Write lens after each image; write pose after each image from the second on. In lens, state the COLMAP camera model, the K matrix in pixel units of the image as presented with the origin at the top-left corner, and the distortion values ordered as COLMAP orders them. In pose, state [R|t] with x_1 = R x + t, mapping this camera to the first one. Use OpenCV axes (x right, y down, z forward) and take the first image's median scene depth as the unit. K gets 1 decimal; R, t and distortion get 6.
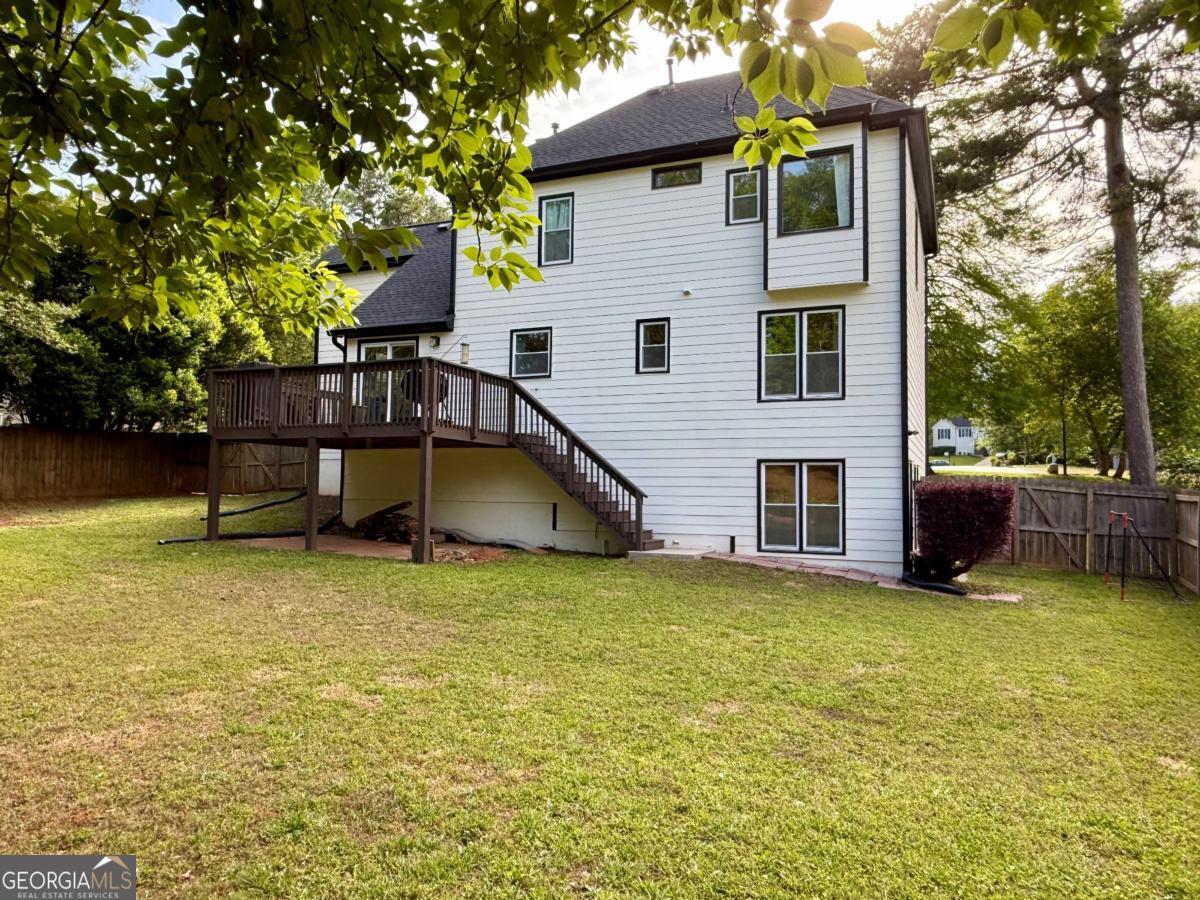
lens RADIAL K [[823.4, 0, 601.7], [0, 823.4, 448.5], [0, 0, 1]] dist [0.002212, 0.004035]
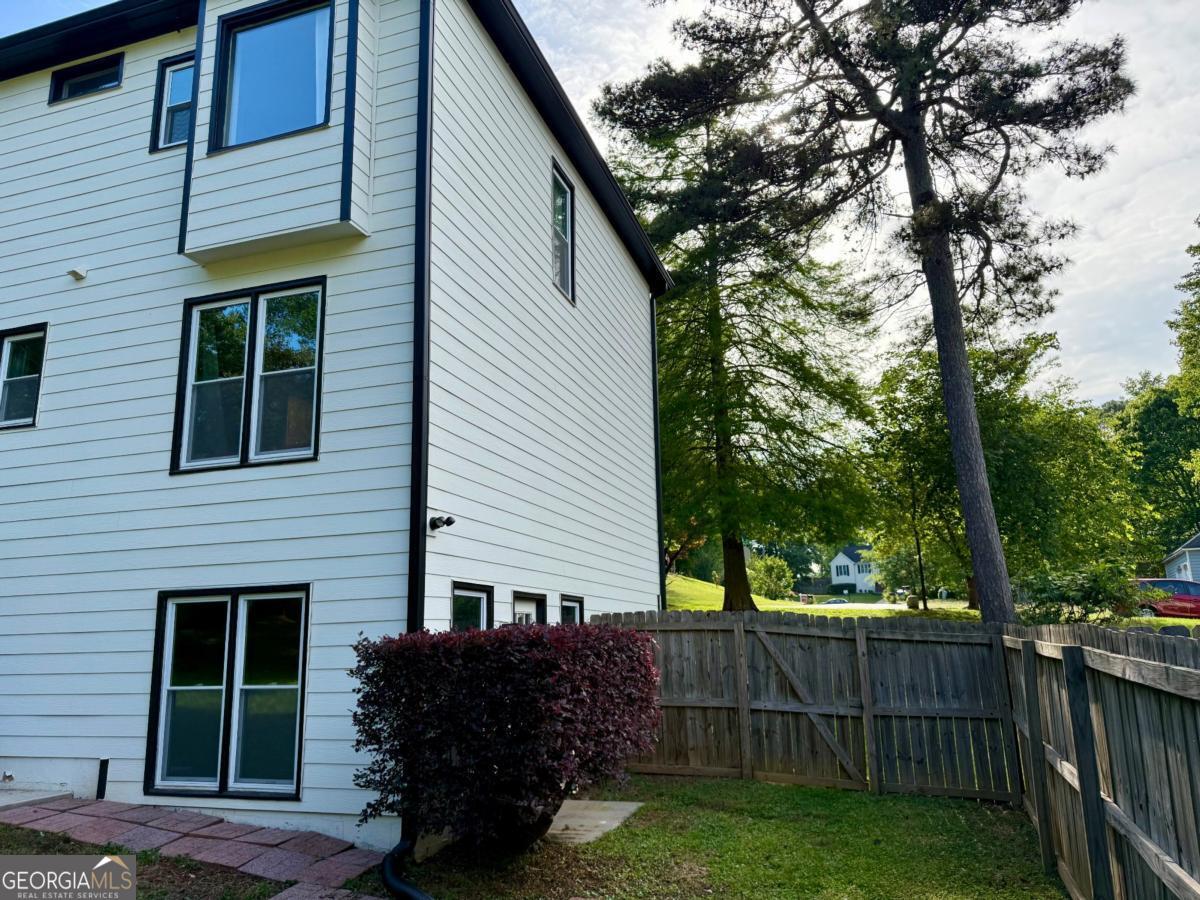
lens RADIAL K [[843.4, 0, 597.0], [0, 843.4, 455.7], [0, 0, 1]] dist [0.009602, -0.005642]
pose [[0.995531, -0.014329, 0.093343, 0.395015], [0.029574, 0.986007, -0.164060, 0.023298], [-0.089686, 0.166087, 0.982024, 0.474989]]
